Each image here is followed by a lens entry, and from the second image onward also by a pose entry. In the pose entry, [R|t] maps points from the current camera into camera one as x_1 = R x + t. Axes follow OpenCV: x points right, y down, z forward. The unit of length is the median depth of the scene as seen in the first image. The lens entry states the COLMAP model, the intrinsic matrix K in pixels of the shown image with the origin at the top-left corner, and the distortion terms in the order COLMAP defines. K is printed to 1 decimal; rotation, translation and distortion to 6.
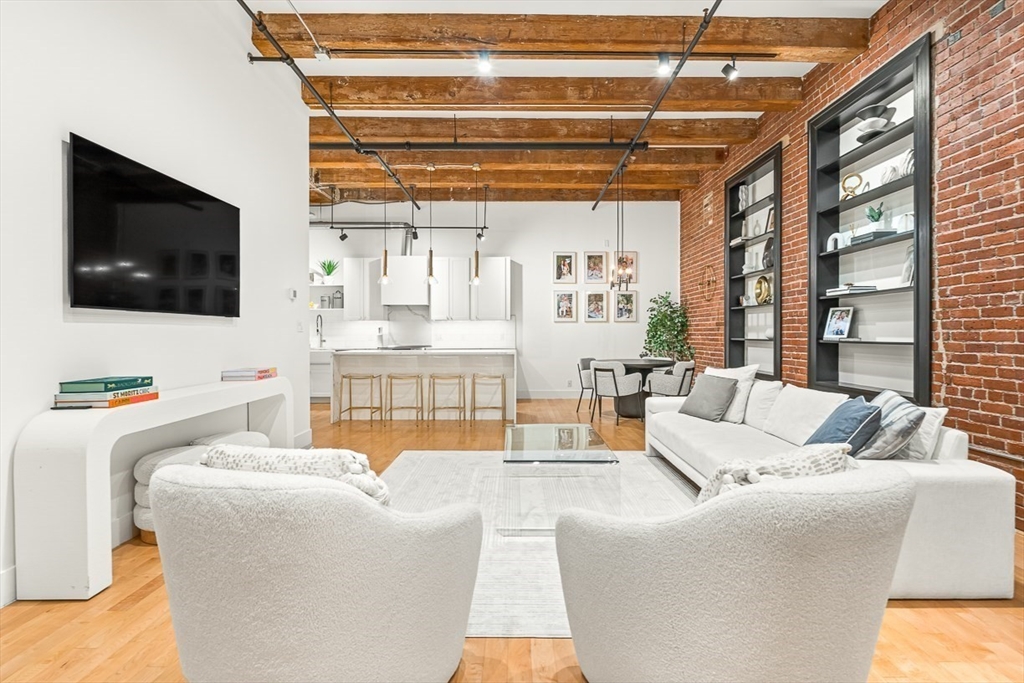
lens RADIAL K [[490.3, 0, 505.2], [0, 490.3, 338.8], [0, 0, 1]] dist [-0.017240, 0.000772]
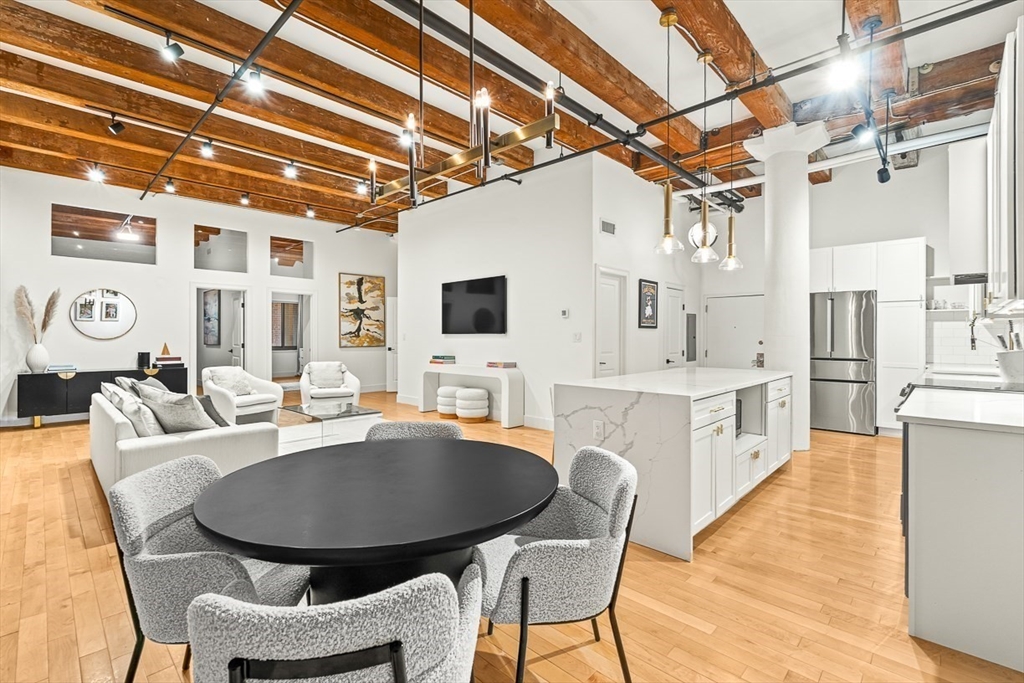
lens RADIAL K [[456.3, 0, 513.1], [0, 456.3, 337.8], [0, 0, 1]] dist [-0.007374, 0.000946]
pose [[-0.674756, 0.003403, -0.738033, 0.349976], [-0.008467, 0.999888, 0.012351, -0.023958], [0.737992, 0.014582, -0.674651, 1.060413]]
